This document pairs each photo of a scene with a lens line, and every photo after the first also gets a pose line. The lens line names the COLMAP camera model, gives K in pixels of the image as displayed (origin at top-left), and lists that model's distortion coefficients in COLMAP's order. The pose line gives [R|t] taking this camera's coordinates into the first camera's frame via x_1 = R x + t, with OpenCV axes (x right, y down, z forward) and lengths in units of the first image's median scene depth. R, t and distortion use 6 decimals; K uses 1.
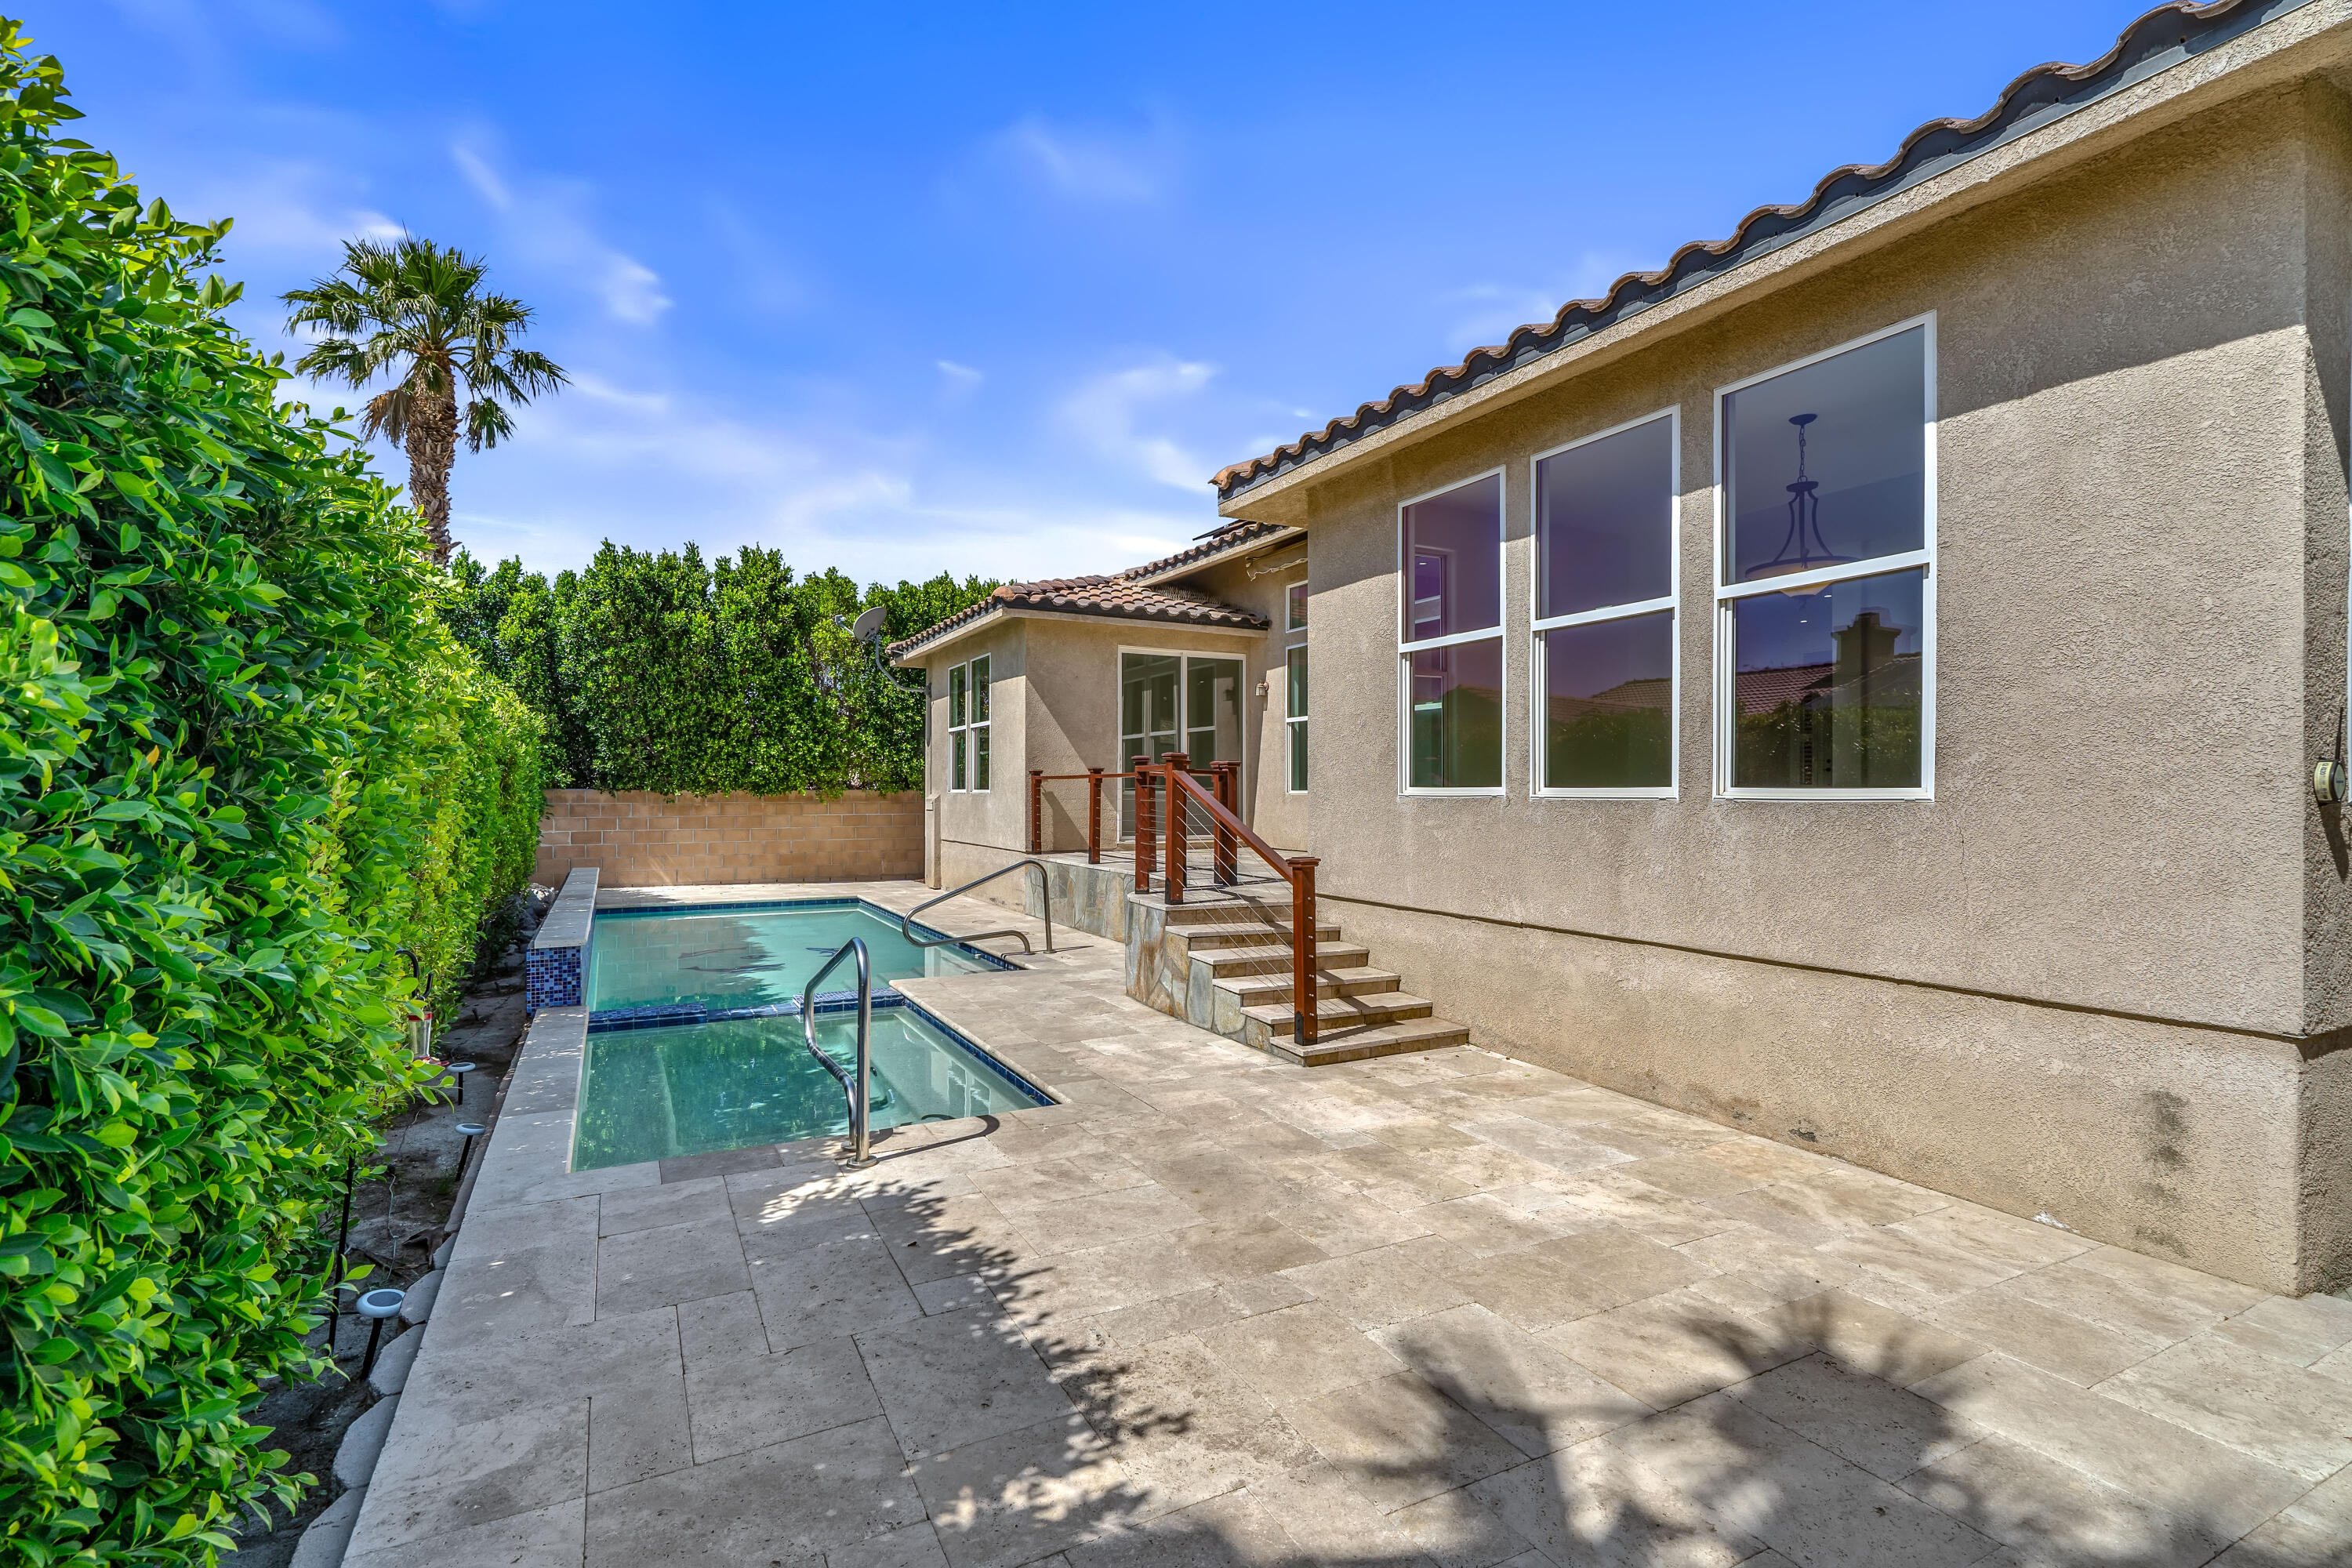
lens RADIAL K [[1082.4, 0, 1176.0], [0, 1082.4, 784.0], [0, 0, 1]] dist [-0.000638, -0.000300]
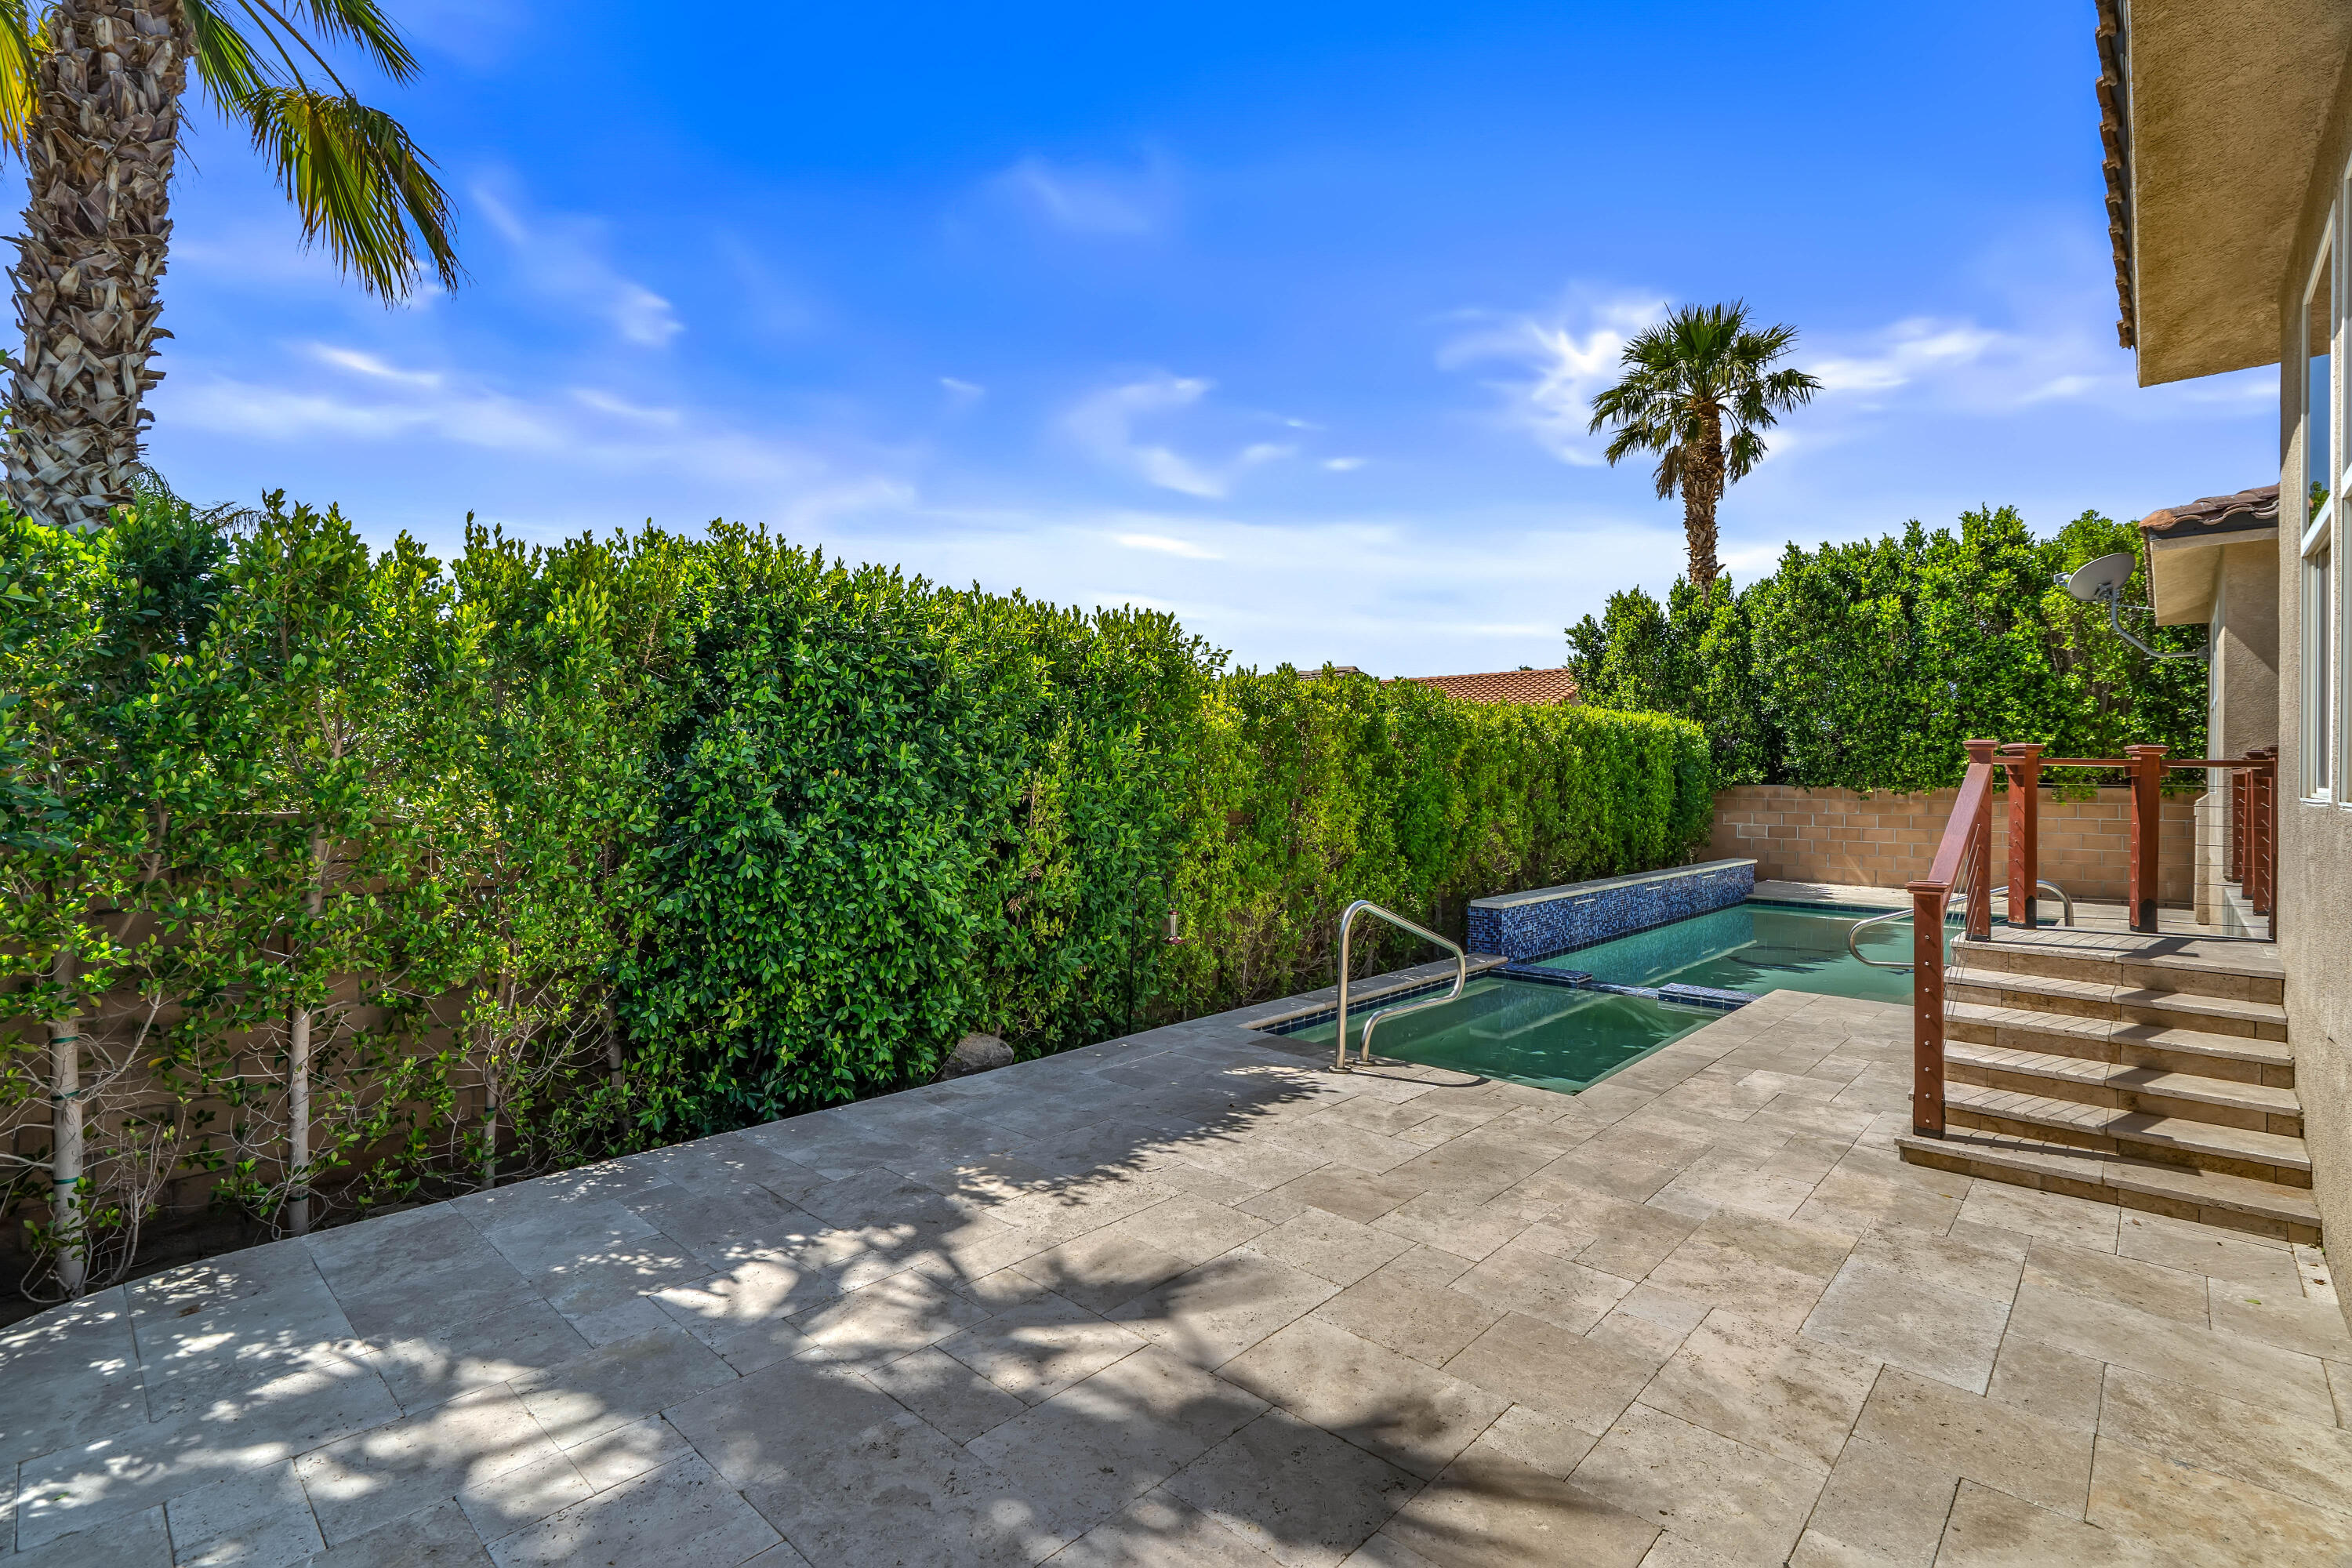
lens RADIAL K [[1082.4, 0, 1176.0], [0, 1082.4, 784.0], [0, 0, 1]] dist [-0.000638, -0.000300]
pose [[0.335517, 0.004679, -0.942023, 0.842750], [-0.000355, 0.999988, 0.004841, -0.004027], [0.942034, -0.001290, 0.335514, 0.354926]]
